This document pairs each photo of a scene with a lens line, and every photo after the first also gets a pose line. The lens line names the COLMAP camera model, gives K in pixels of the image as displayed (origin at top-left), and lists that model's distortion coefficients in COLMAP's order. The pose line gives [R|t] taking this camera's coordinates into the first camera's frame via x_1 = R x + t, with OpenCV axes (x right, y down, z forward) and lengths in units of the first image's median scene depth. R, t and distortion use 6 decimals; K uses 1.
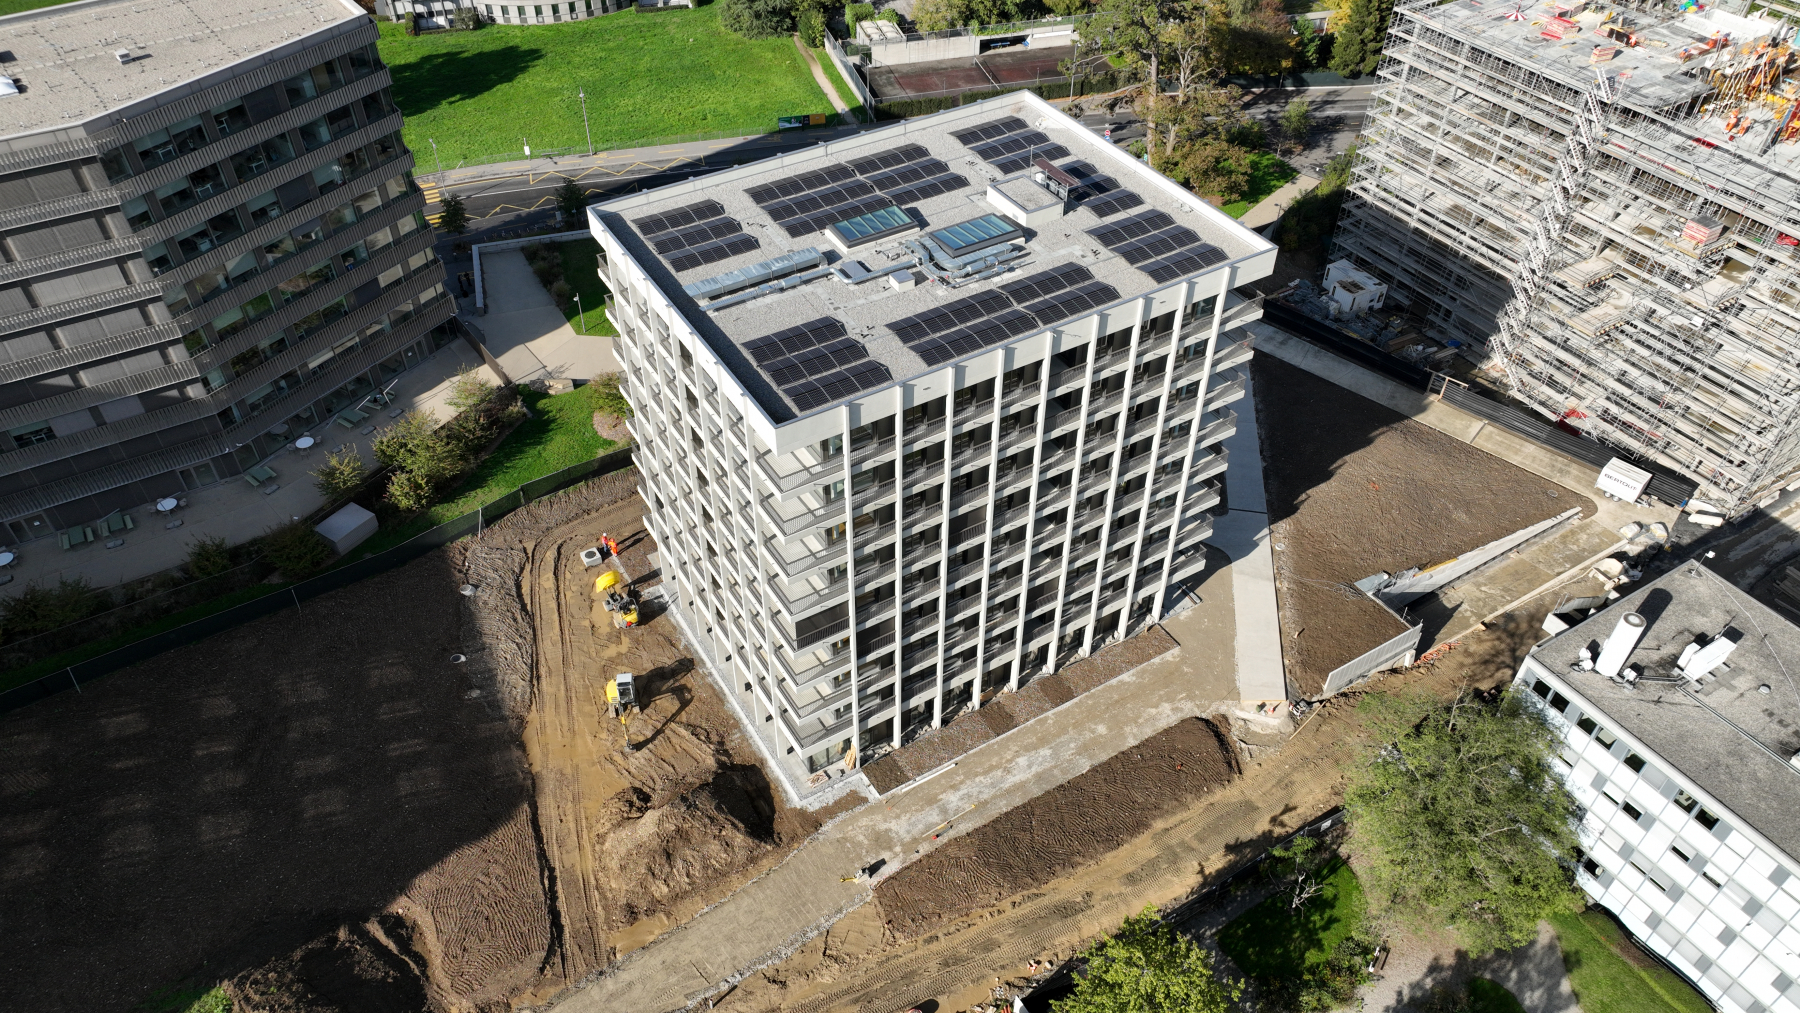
lens RADIAL K [[1268.6, 0, 893.7], [0, 1268.6, 514.2], [0, 0, 1]] dist [0.007411, 0.007215]
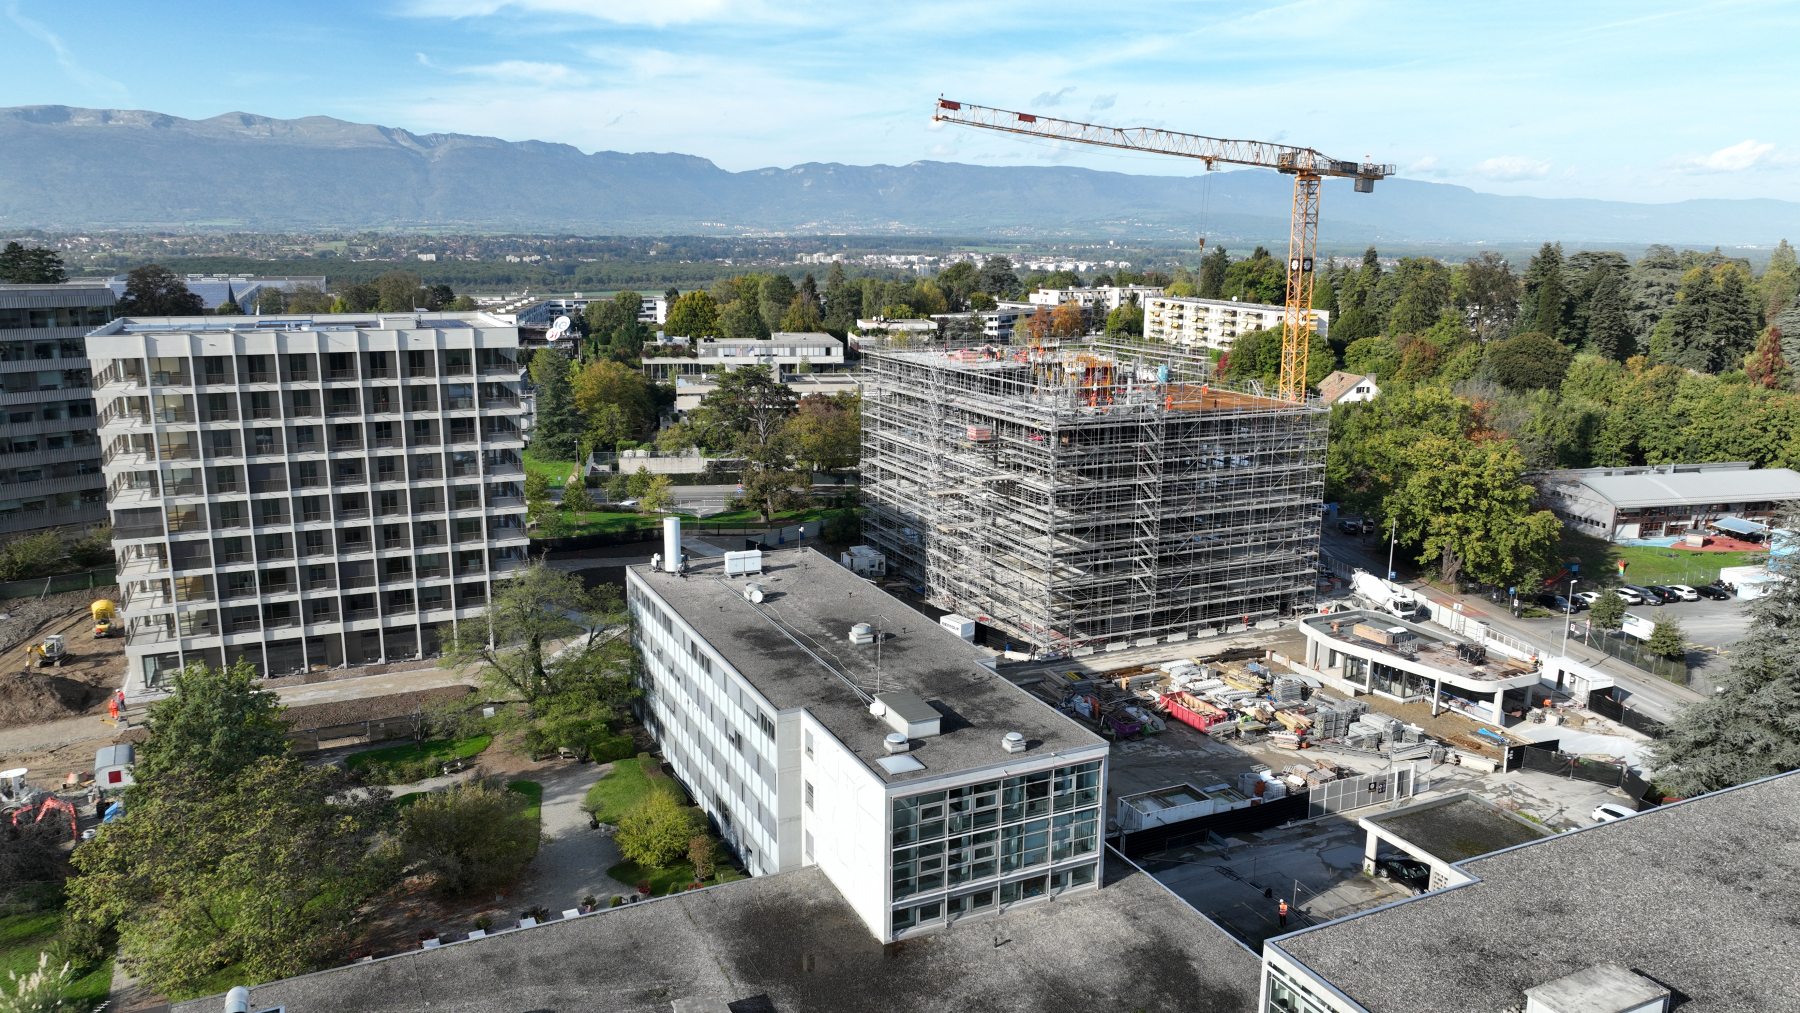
lens RADIAL K [[1268.8, 0, 893.5], [0, 1268.8, 513.6], [0, 0, 1]] dist [0.005105, 0.000123]
pose [[0.994937, 0.028928, -0.096251, 0.814194], [-0.073073, 0.865726, -0.495156, 0.634733], [0.069003, 0.499682, 0.863456, -0.156511]]
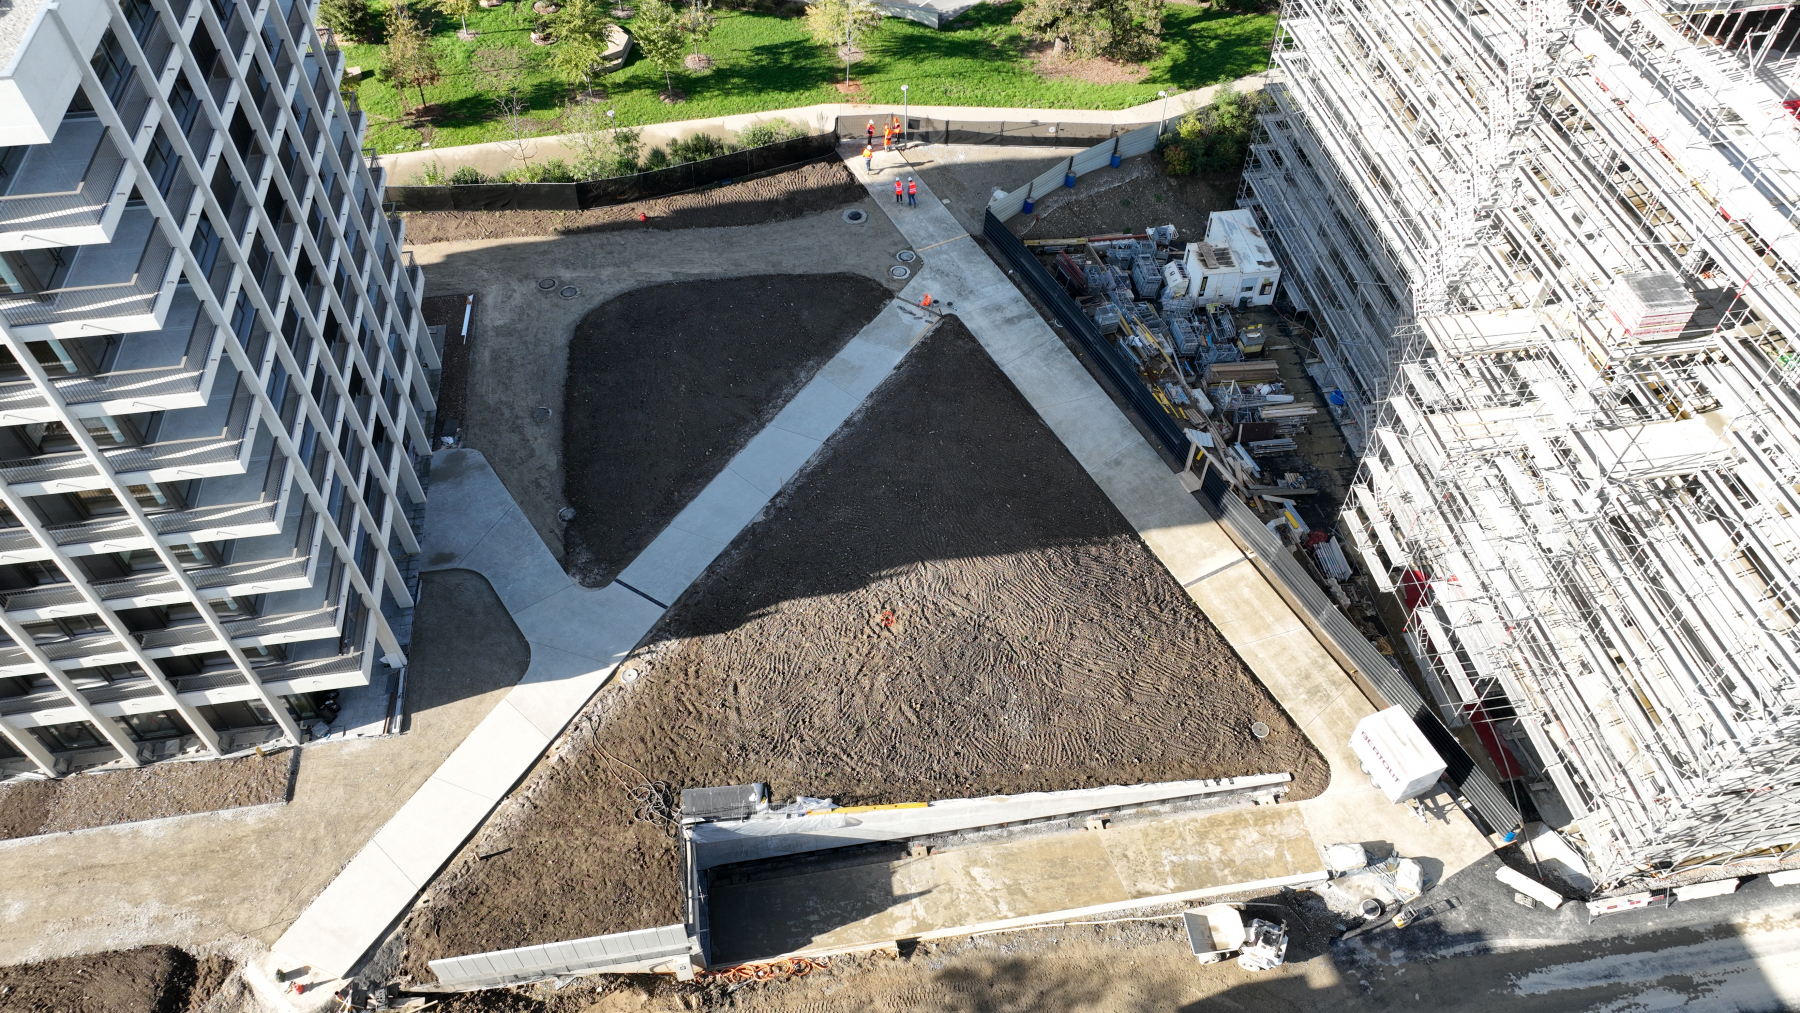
lens RADIAL K [[1270.3, 0, 897.1], [0, 1270.3, 509.7], [0, 0, 1]] dist [-0.003044, 0.024684]
pose [[0.924641, 0.287927, -0.249274, 0.636807], [-0.253815, 0.953877, 0.160304, -0.196211], [0.283933, -0.084955, 0.955073, 0.610634]]
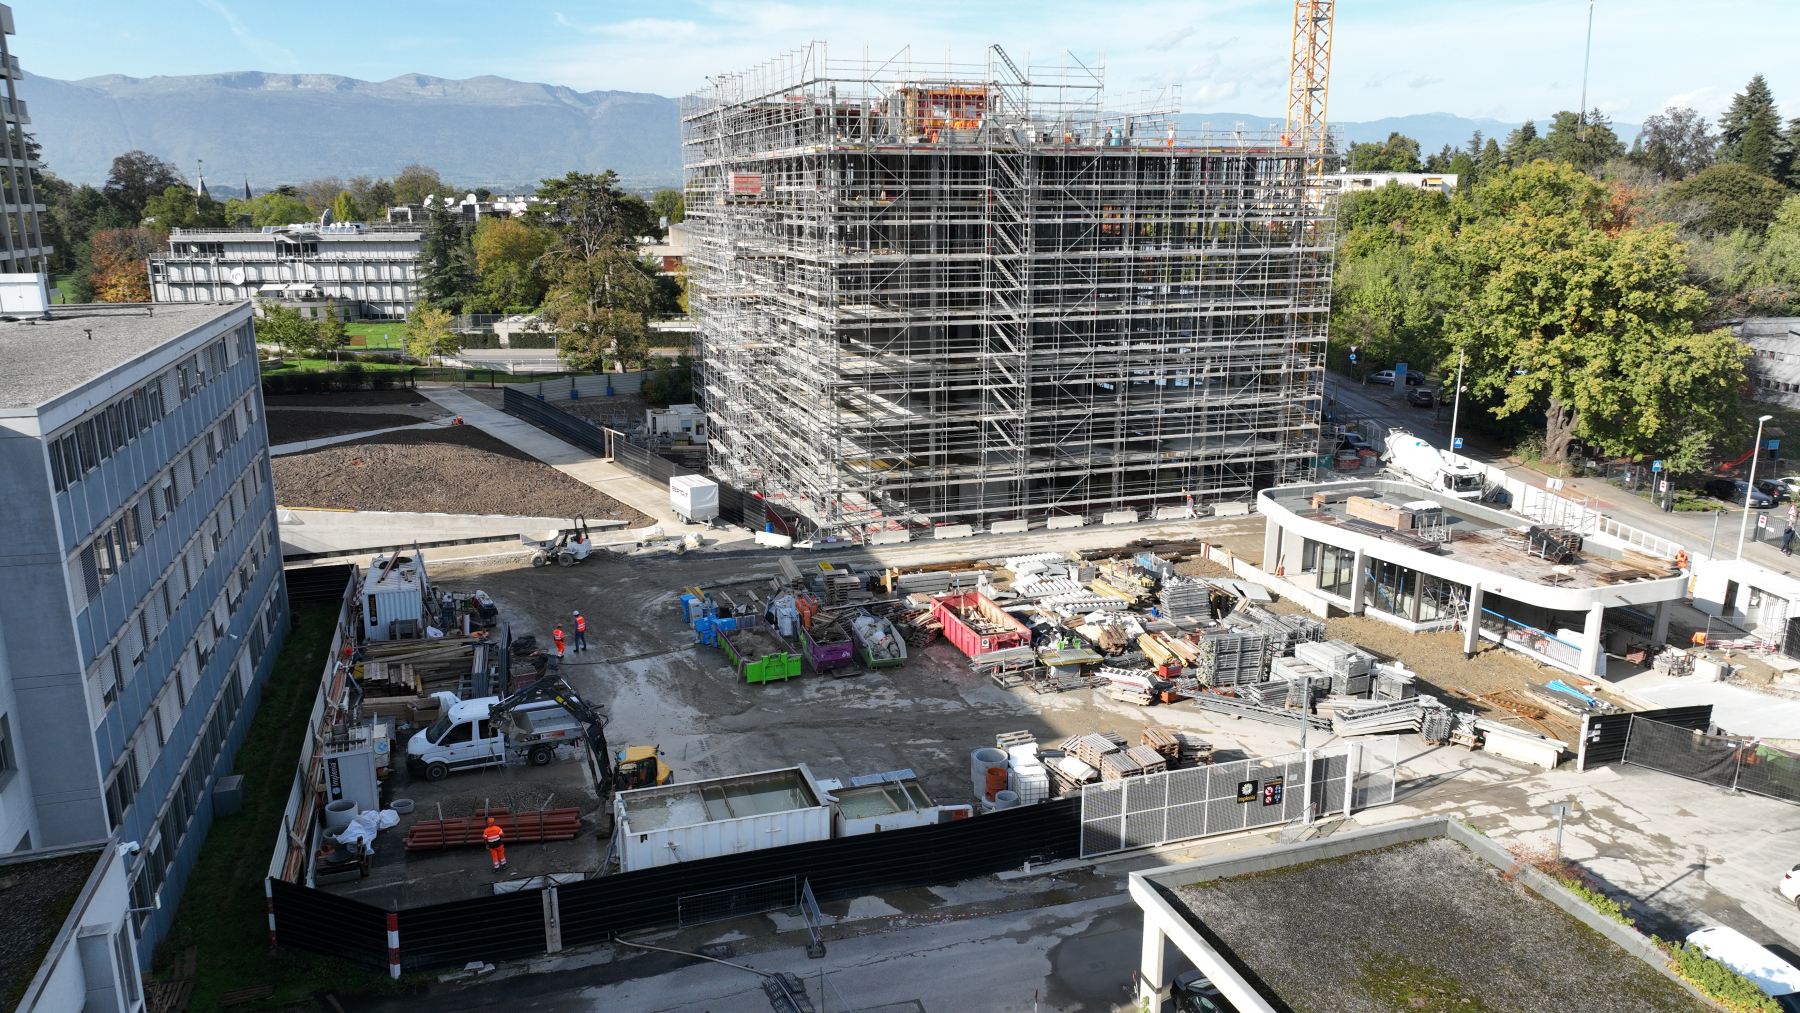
lens RADIAL K [[1270.3, 0, 897.1], [0, 1270.3, 509.7], [0, 0, 1]] dist [-0.003044, 0.024684]
pose [[0.976511, 0.051800, -0.209150, 1.106631], [-0.144284, 0.878116, -0.456173, 0.400839], [0.160028, 0.475635, 0.864964, 0.474960]]
